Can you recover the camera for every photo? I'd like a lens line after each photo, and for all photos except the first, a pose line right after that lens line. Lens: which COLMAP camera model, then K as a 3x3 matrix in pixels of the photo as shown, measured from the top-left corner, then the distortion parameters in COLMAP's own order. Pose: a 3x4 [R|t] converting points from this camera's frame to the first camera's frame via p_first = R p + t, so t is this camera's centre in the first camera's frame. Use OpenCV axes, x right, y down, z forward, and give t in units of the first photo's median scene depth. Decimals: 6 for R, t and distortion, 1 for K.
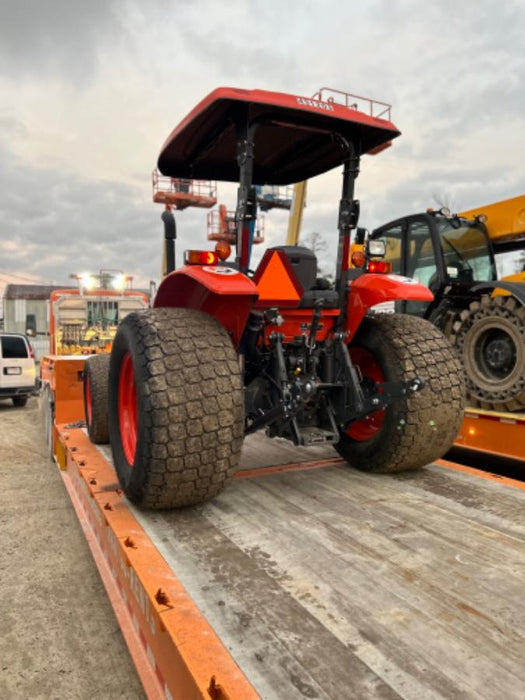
lens RADIAL K [[553.1, 0, 261.8], [0, 553.1, 354.8], [0, 0, 1]] dist [0.029885, -0.005226]
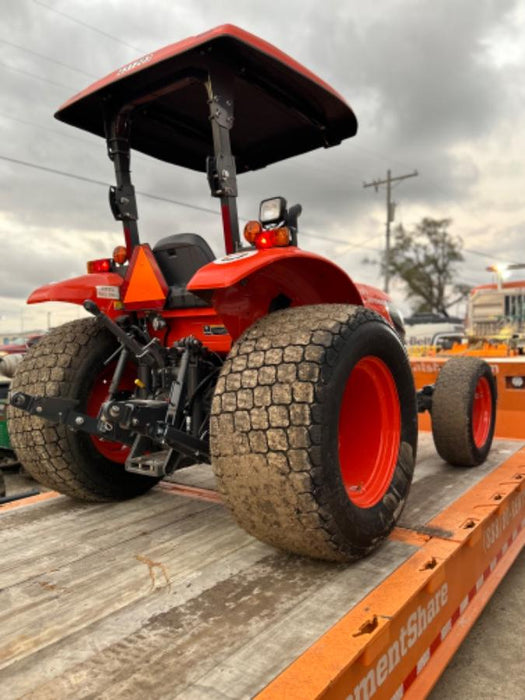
lens RADIAL K [[553.1, 0, 267.9], [0, 553.1, 347.8], [0, 0, 1]] dist [0.029885, -0.005226]
pose [[0.427111, 0.011179, -0.904130, 0.984135], [-0.015559, 0.999866, 0.005013, -0.034791], [0.904065, 0.011926, 0.427228, 0.845216]]
